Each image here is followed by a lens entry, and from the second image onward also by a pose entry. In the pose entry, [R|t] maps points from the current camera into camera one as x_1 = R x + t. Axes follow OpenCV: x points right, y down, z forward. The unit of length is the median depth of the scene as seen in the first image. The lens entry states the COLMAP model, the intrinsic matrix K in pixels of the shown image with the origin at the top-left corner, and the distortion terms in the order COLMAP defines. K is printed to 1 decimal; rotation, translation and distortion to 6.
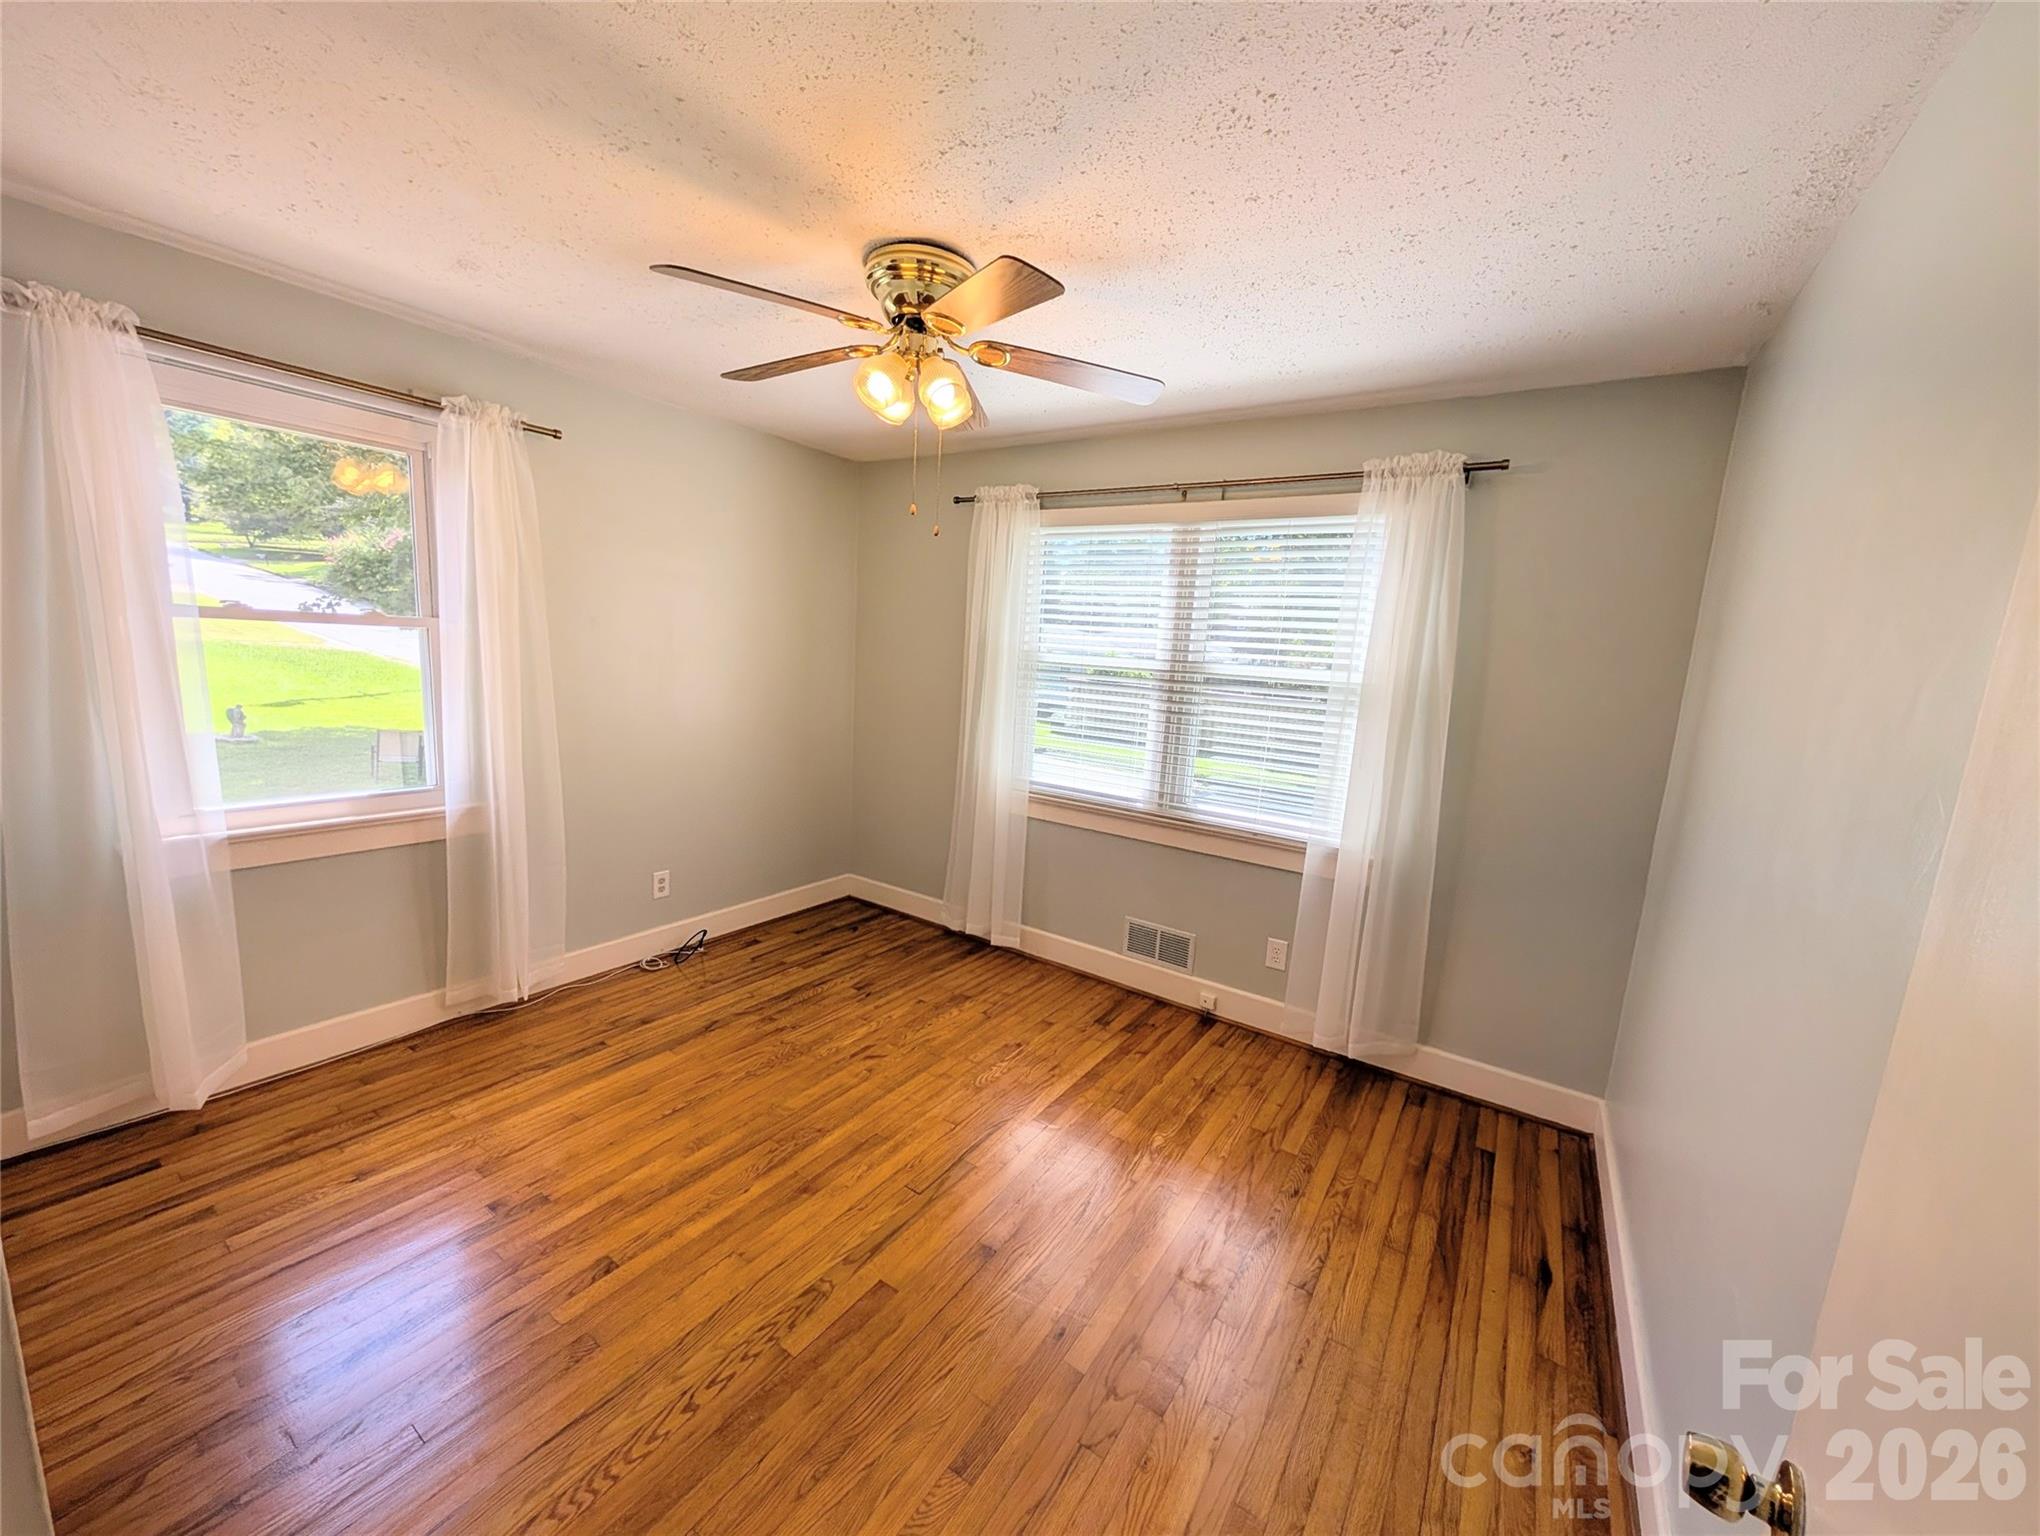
lens RADIAL K [[768.5, 0, 1019.0], [0, 768.5, 773.2], [0, 0, 1]] dist [-0.000539, -0.000076]
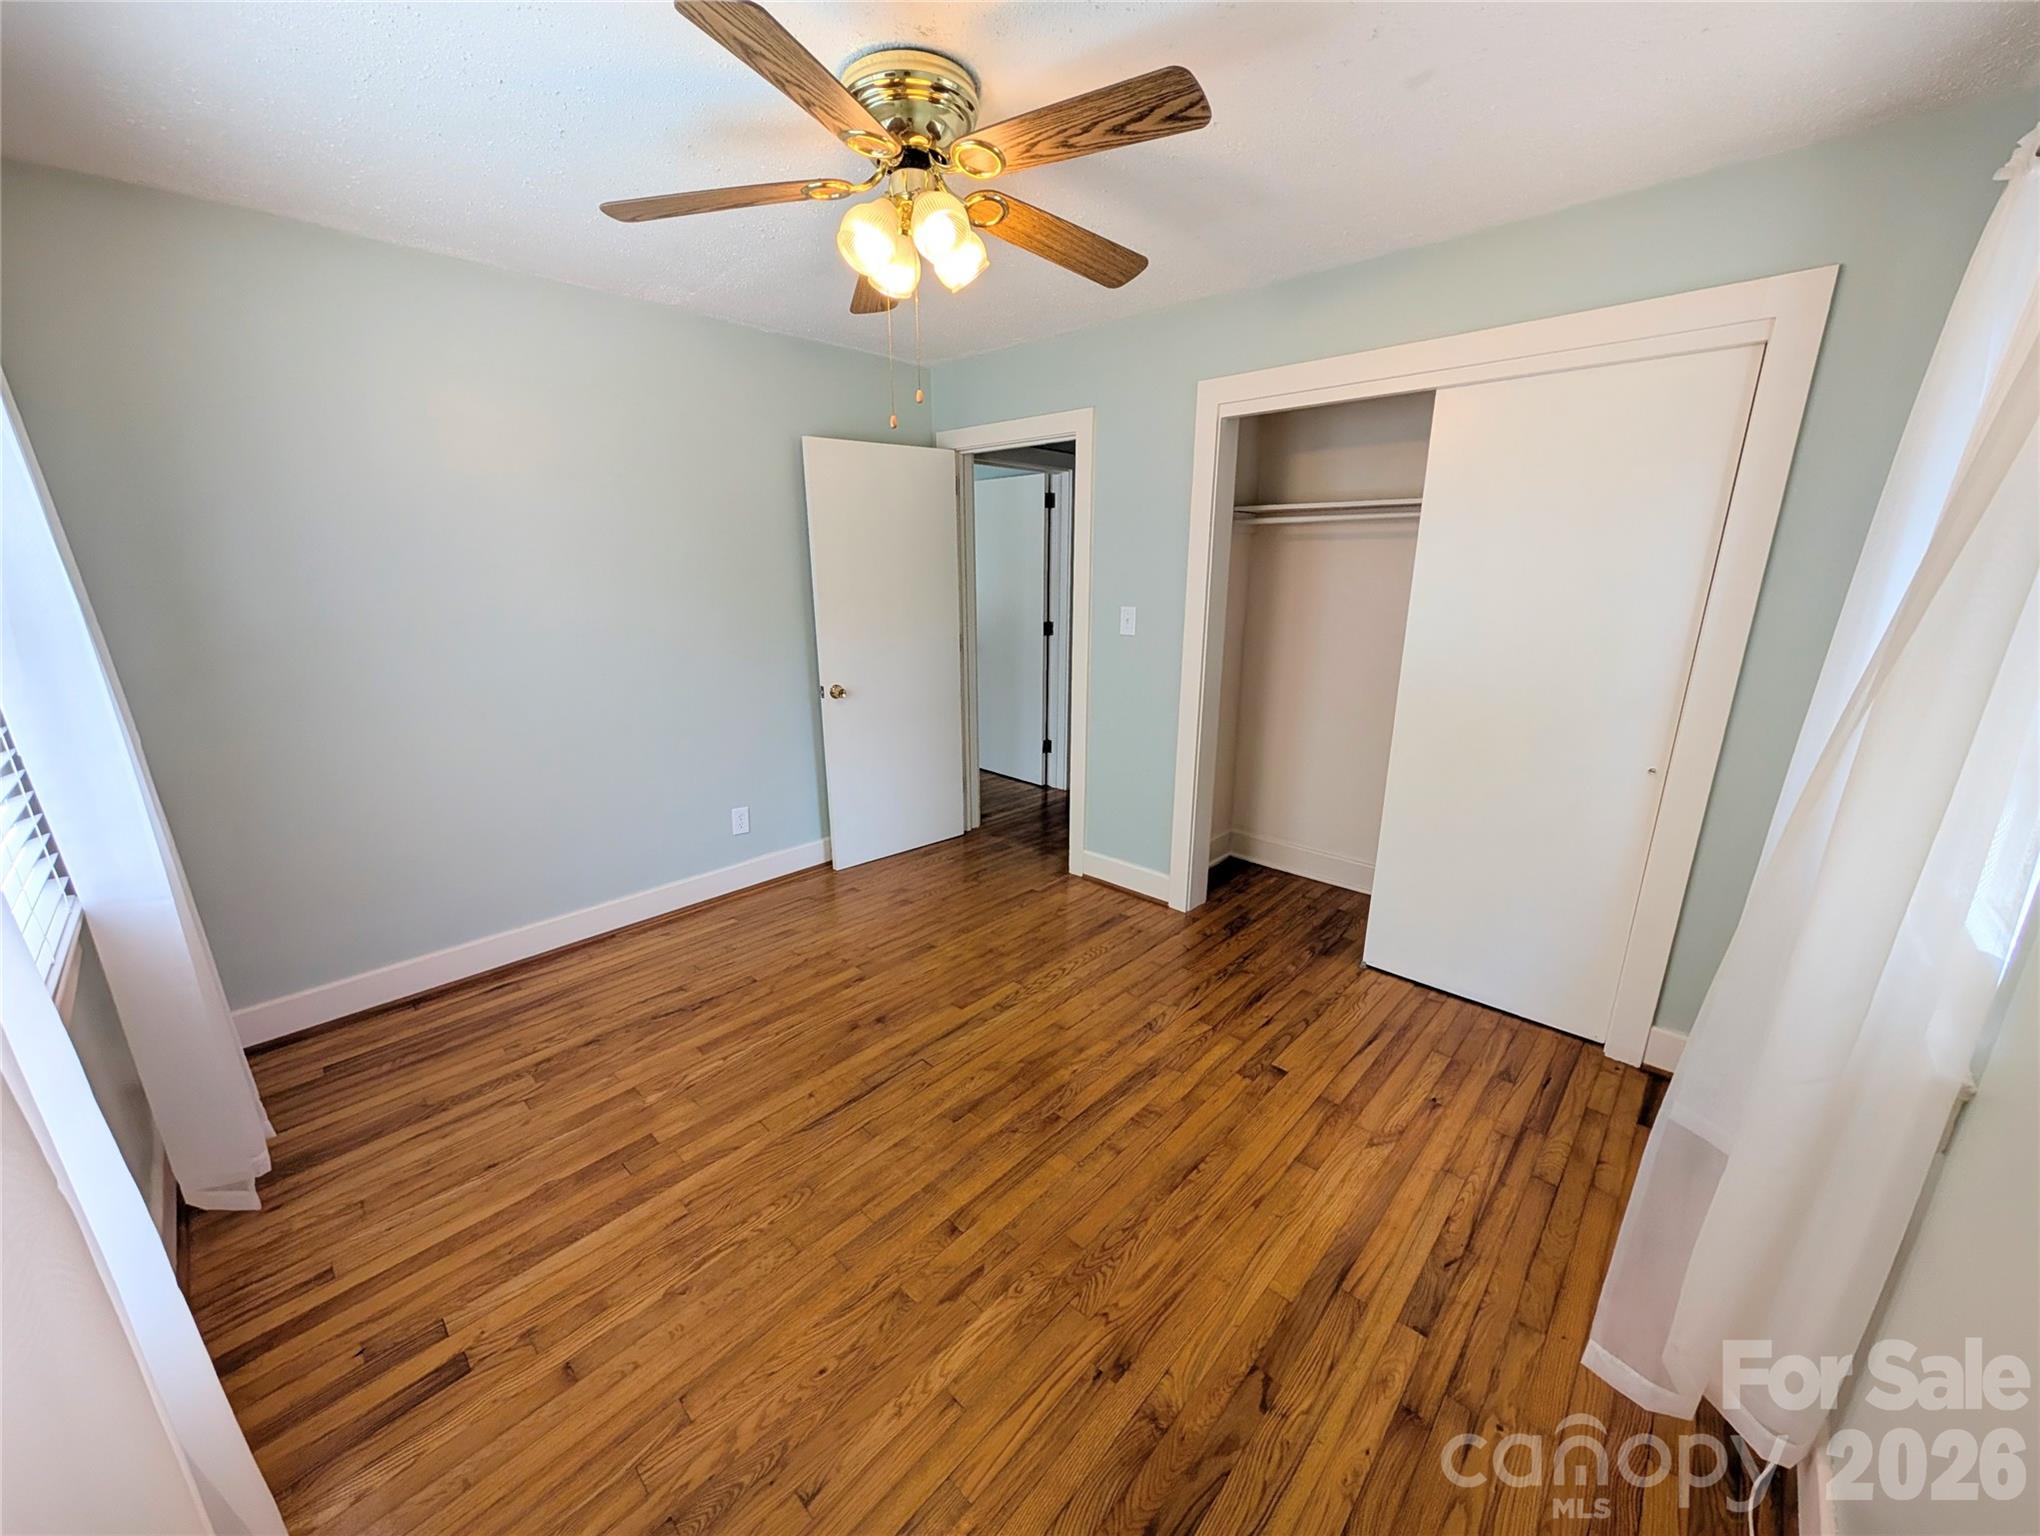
lens RADIAL K [[768.5, 0, 1019.0], [0, 768.5, 773.2], [0, 0, 1]] dist [-0.000539, -0.000076]
pose [[-0.985605, -0.095578, 0.139454, -0.333231], [-0.027942, 0.905609, 0.423192, -0.267730], [-0.166739, 0.413203, -0.895244, 1.558118]]
